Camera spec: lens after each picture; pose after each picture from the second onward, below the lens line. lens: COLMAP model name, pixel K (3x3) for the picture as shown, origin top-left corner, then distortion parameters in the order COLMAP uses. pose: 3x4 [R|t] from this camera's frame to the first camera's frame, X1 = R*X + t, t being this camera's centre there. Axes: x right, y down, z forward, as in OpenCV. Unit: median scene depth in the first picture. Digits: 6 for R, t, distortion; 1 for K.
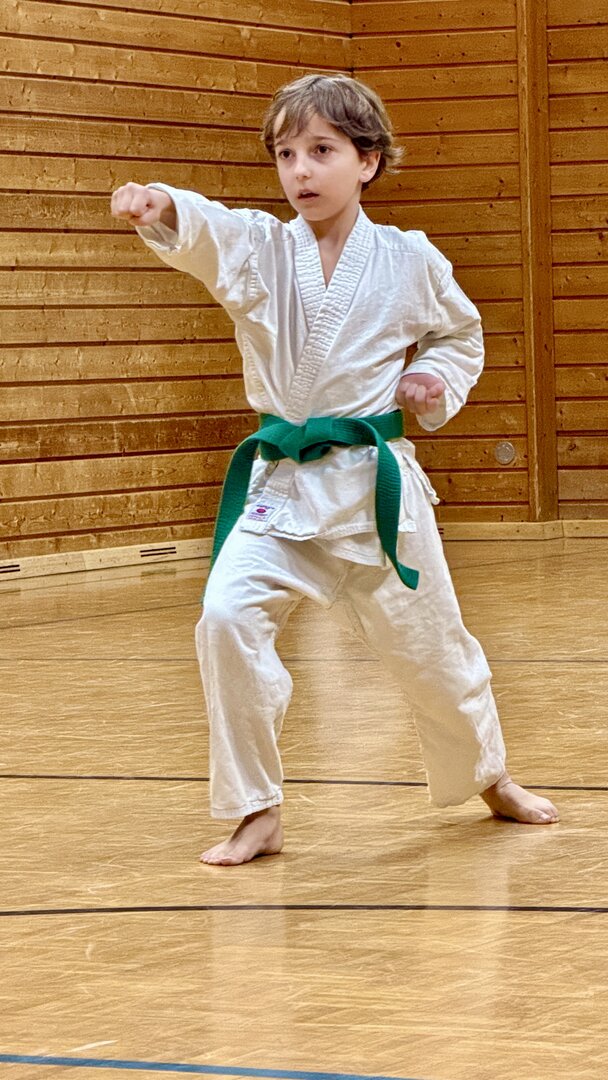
lens RADIAL K [[4660.2, 0, 339.7], [0, 4660.2, 517.1], [0, 0, 1]] dist [0.297428, 0.000000]
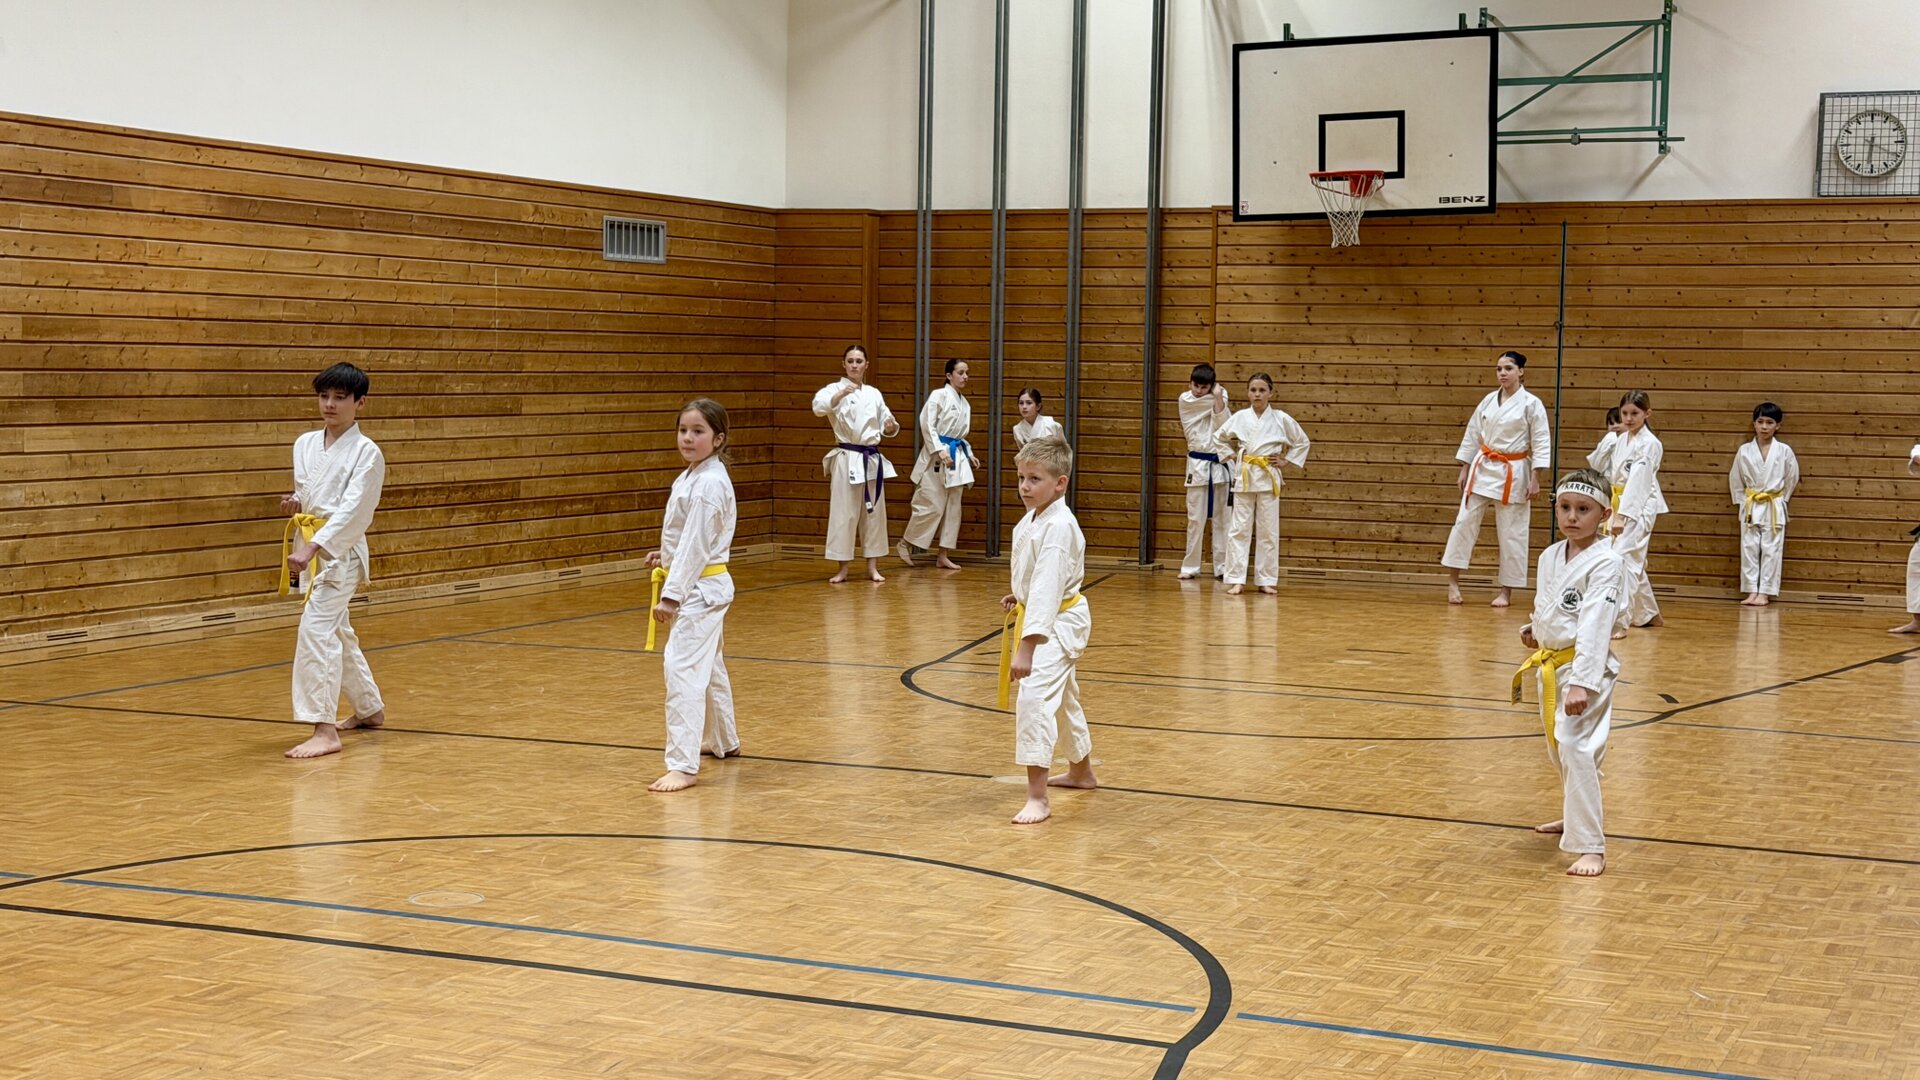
lens RADIAL K [[2777.0, 0, 974.3], [0, 2777.0, 529.4], [0, 0, 1]] dist [0.160412, 0.000000]
pose [[0.997775, 0.036942, 0.055505, 0.026868], [-0.038406, 0.998935, 0.025560, -0.040250], [-0.054502, -0.027635, 0.998131, -0.134899]]
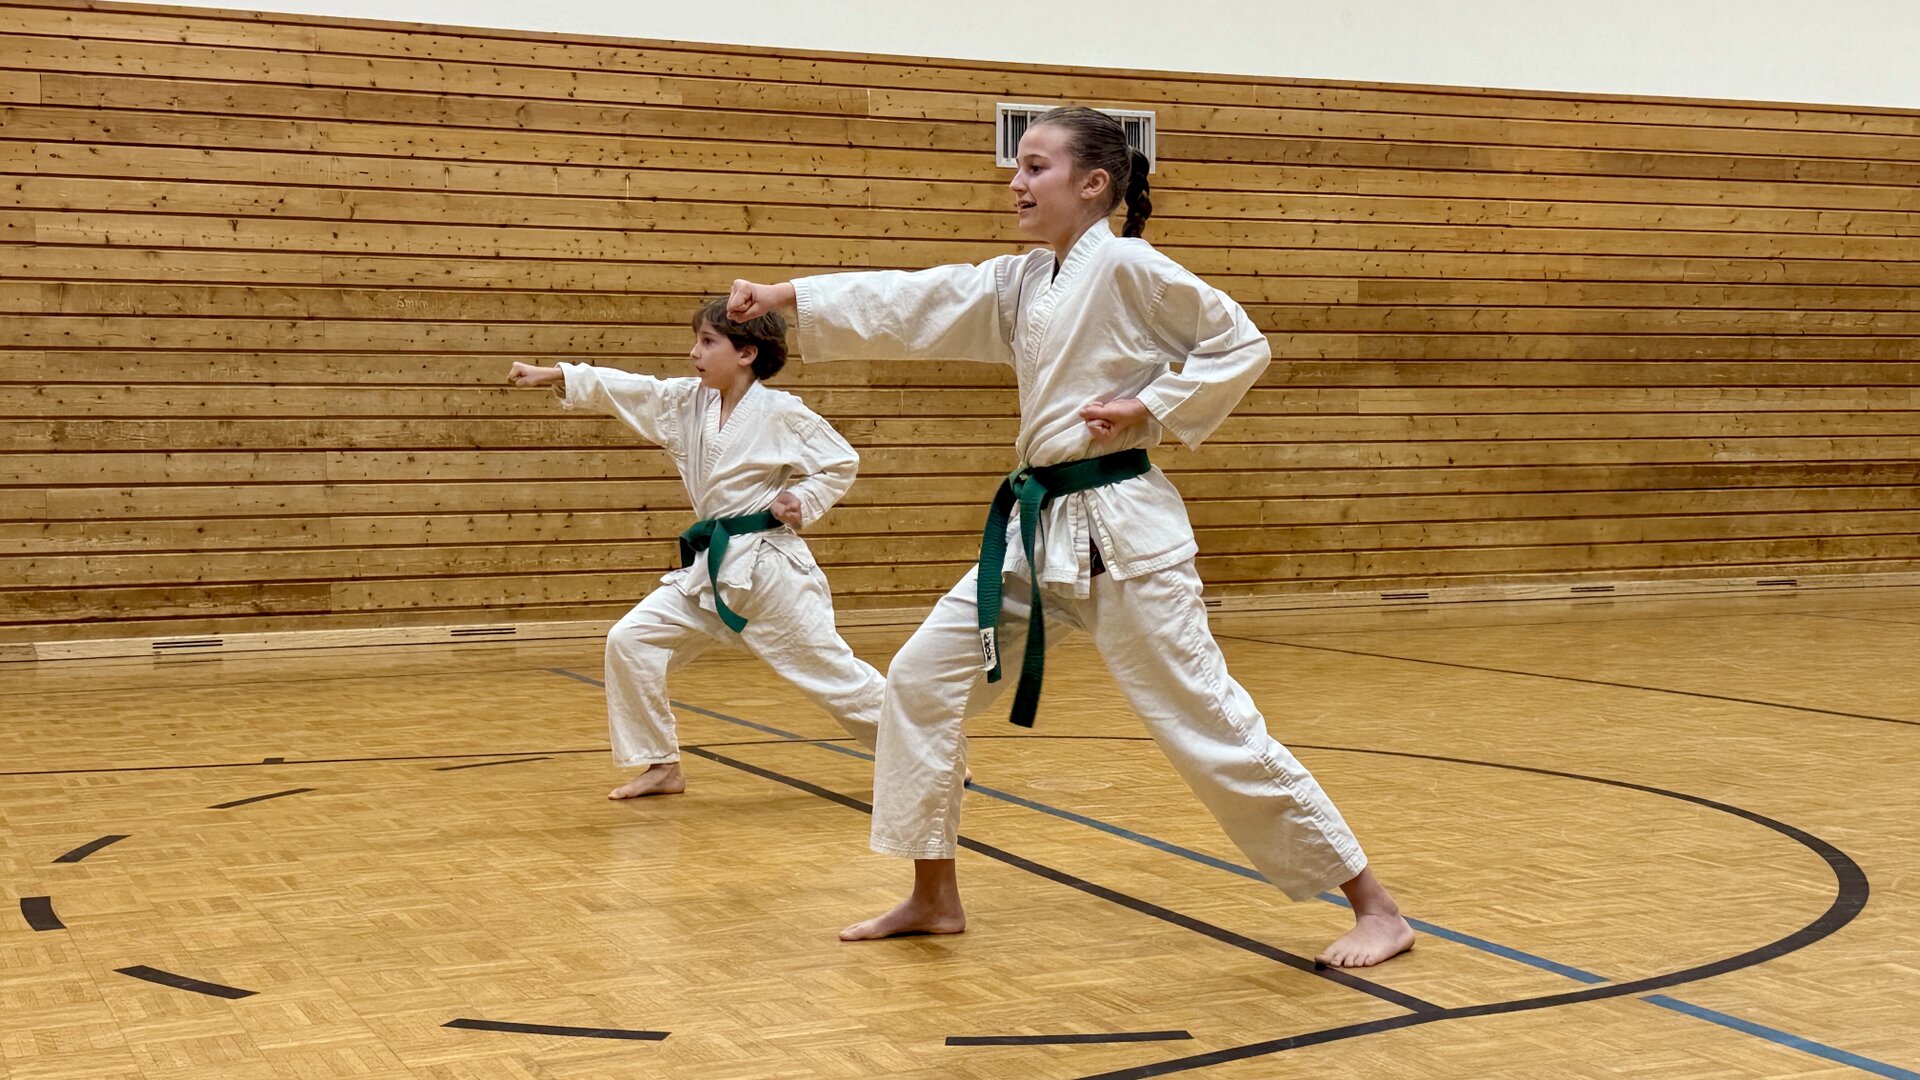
lens RADIAL K [[2570.4, 0, 962.9], [0, 2570.4, 549.3], [0, 0, 1]] dist [0.144376, 0.000000]
pose [[0.774333, 0.050046, -0.630796, 0.191802], [-0.036600, 0.998741, 0.034310, -0.012495], [0.631719, -0.003480, 0.775189, 0.032083]]
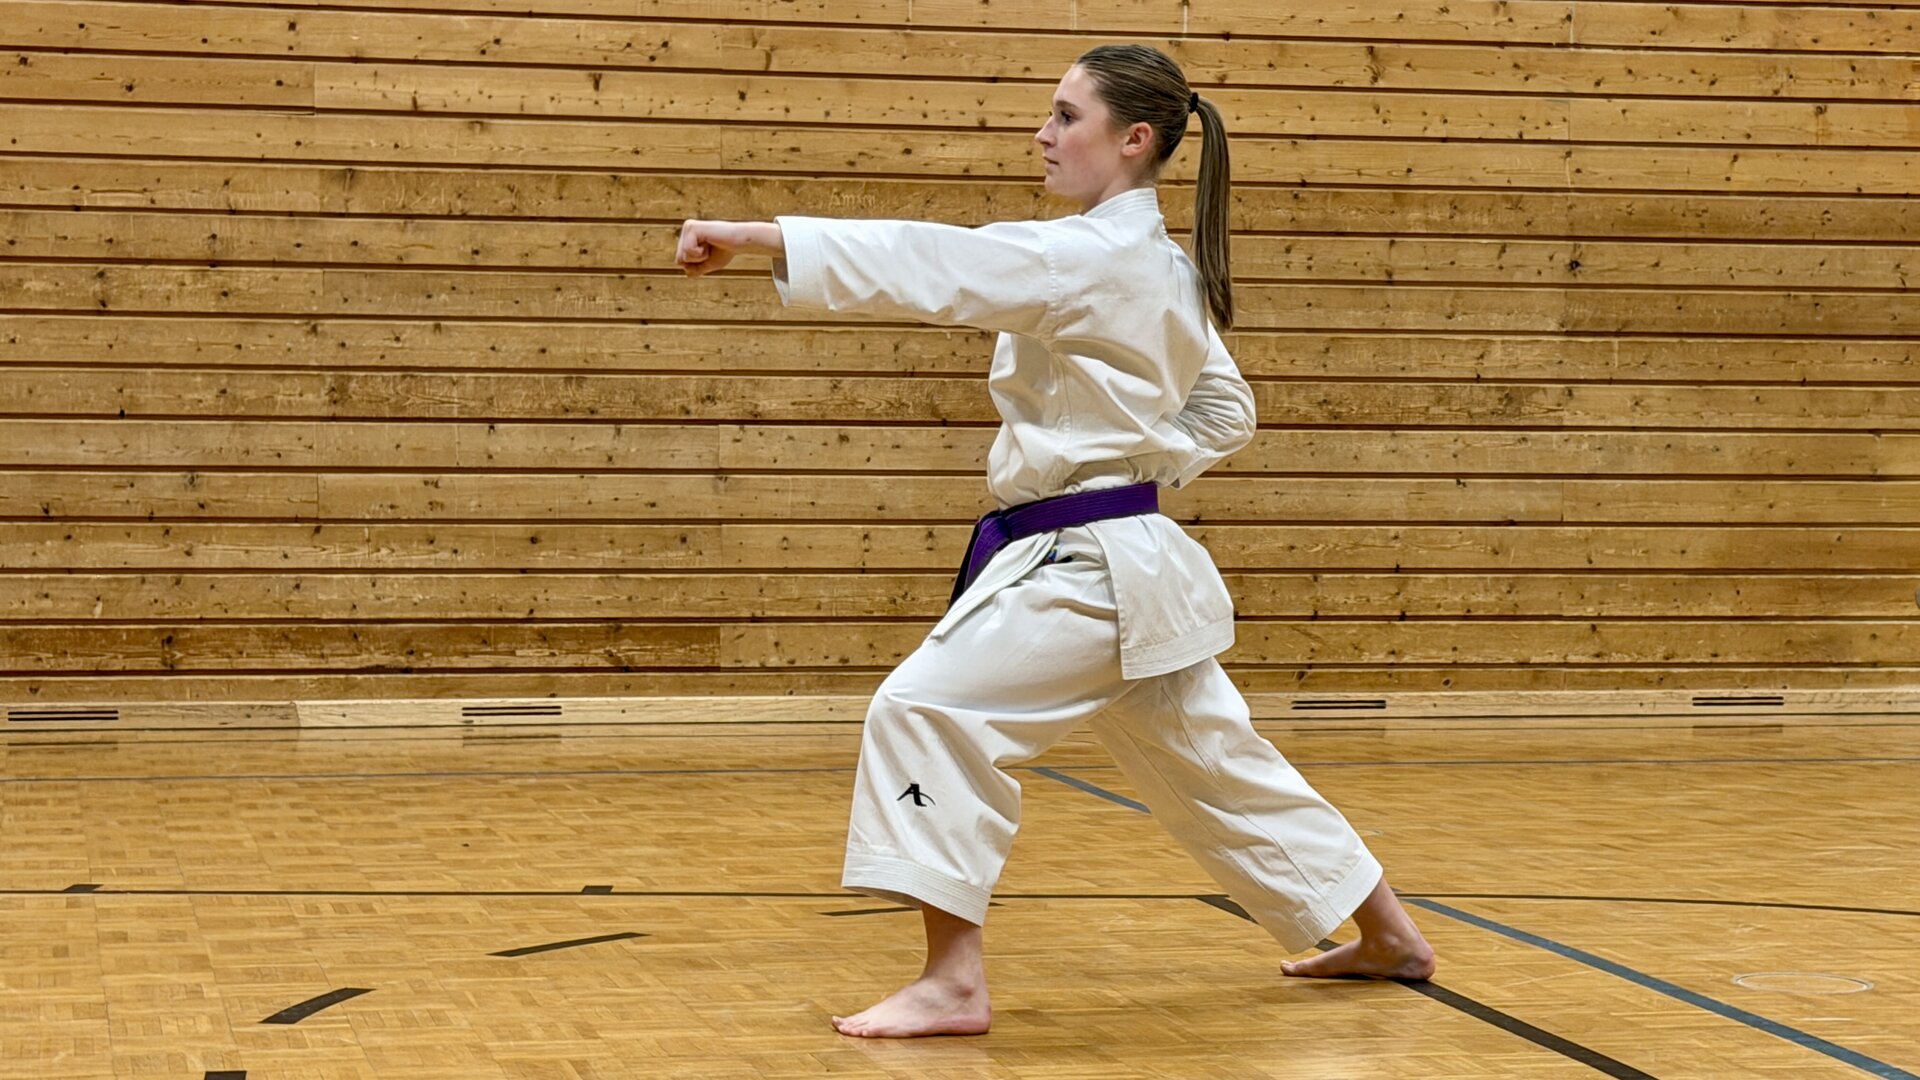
lens RADIAL K [[4146.5, 0, 978.4], [0, 4146.5, 554.9], [0, 0, 1]] dist [0.158226, 0.000000]
pose [[0.637405, 0.062436, -0.767995, 0.210022], [-0.054725, 0.997863, 0.035704, -0.014114], [0.768583, 0.019271, 0.639460, 0.031670]]
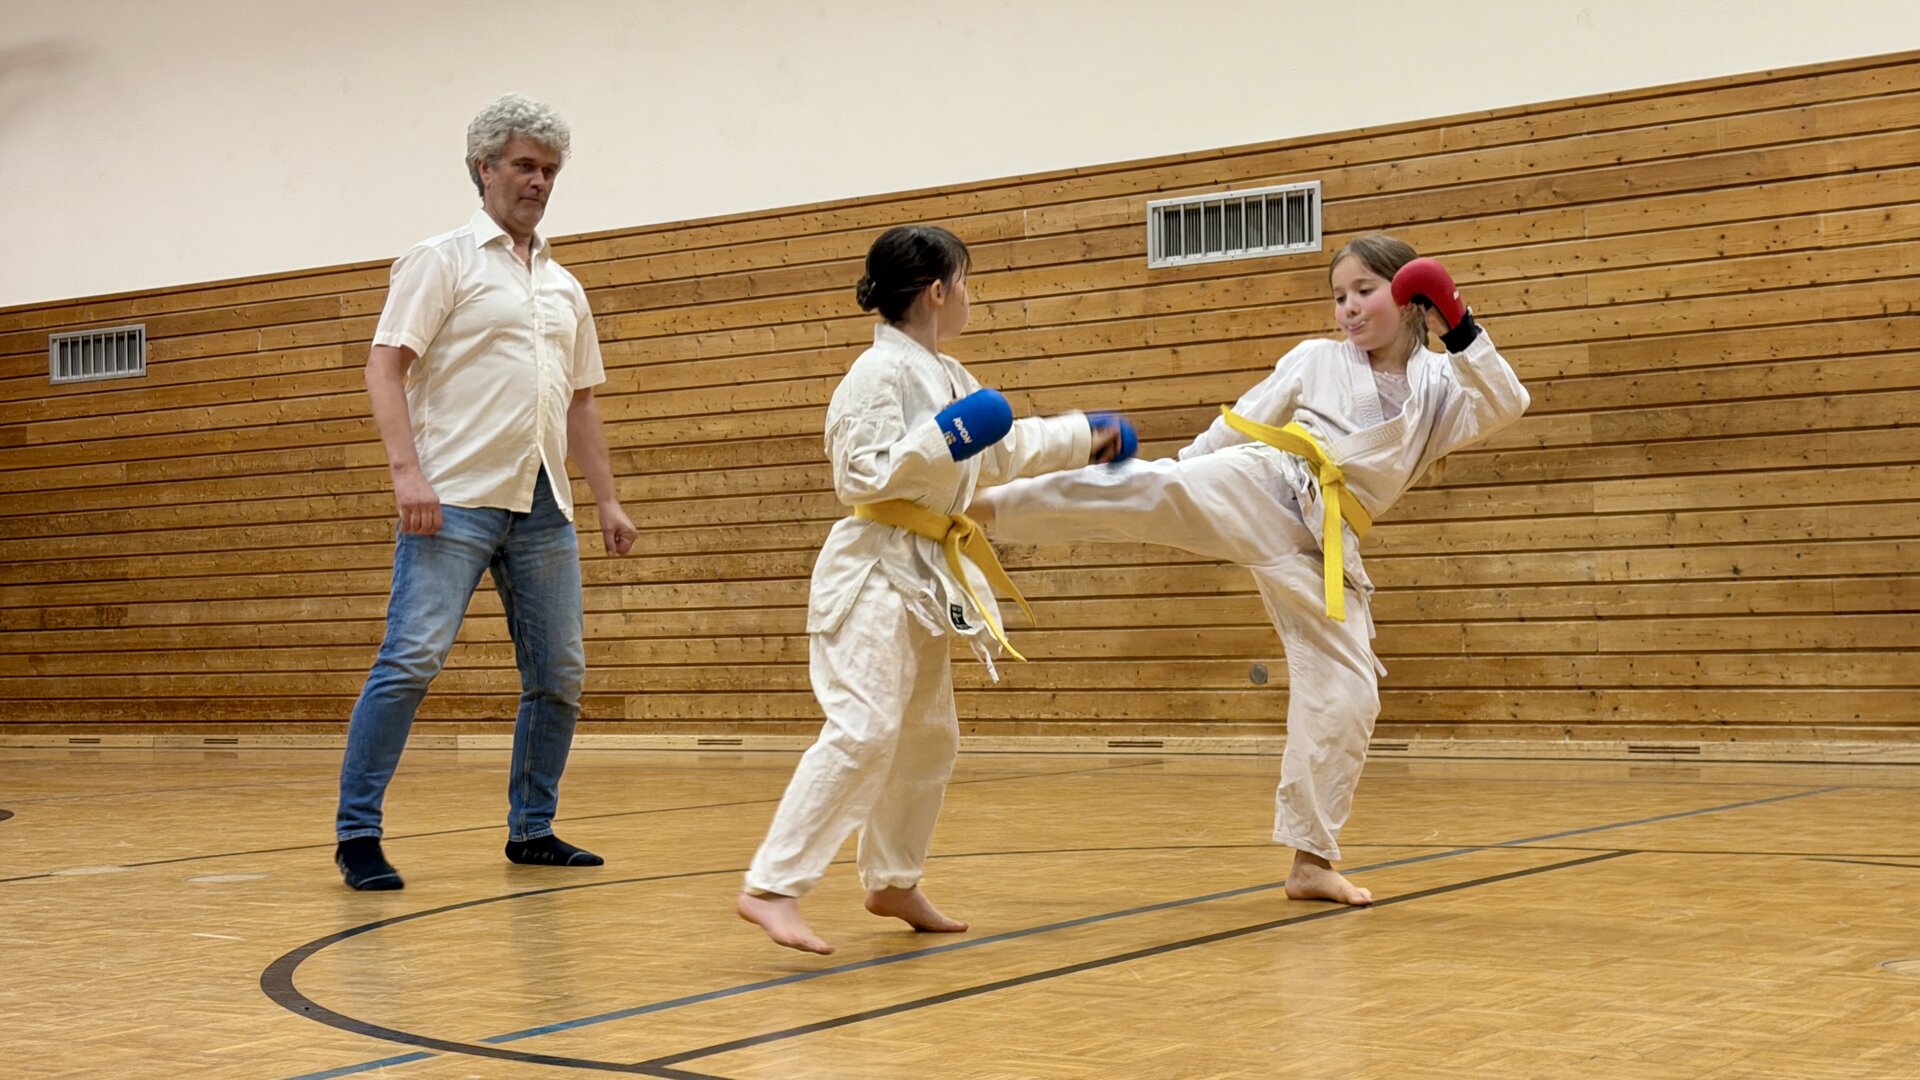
lens RADIAL K [[2777.0, 0, 965.4], [0, 2777.0, 551.6], [0, 0, 1]] dist [0.160412, 0.000000]
pose [[-0.150178, -0.001118, -0.988658, 0.467159], [-0.011091, 0.999938, 0.000554, -0.020596], [0.988597, 0.011048, -0.150181, 0.657133]]
